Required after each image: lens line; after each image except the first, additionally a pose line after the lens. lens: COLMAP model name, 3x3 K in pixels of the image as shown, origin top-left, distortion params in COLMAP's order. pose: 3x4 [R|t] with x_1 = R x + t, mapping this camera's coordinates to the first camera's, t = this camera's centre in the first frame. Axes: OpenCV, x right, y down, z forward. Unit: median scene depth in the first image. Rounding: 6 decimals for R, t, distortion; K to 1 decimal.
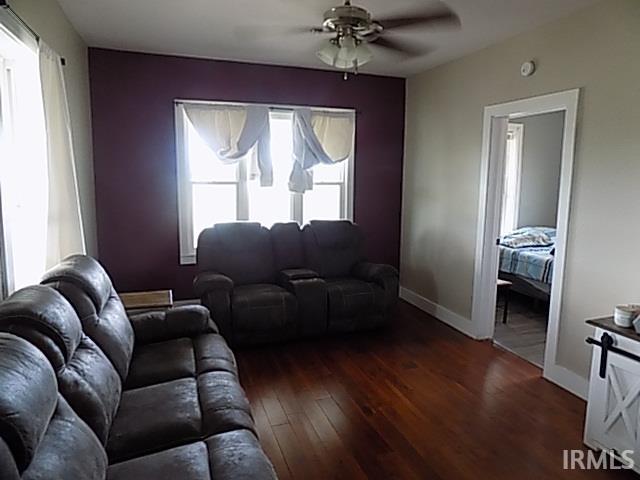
lens RADIAL K [[428.0, 0, 320.2], [0, 428.0, 235.1], [0, 0, 1]] dist [-0.084666, 0.076776]
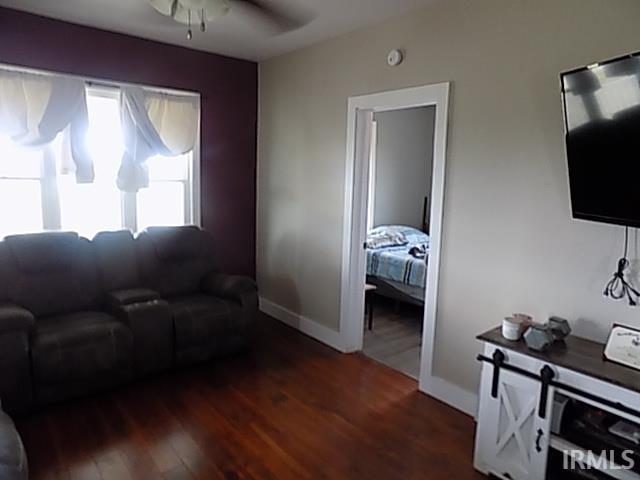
lens RADIAL K [[428.0, 0, 320.2], [0, 428.0, 235.1], [0, 0, 1]] dist [-0.084666, 0.076776]
pose [[0.936892, -0.032249, 0.348128, 0.005632], [0.029687, 0.999479, 0.012692, -0.020220], [-0.348356, -0.001557, 0.937361, 0.150601]]
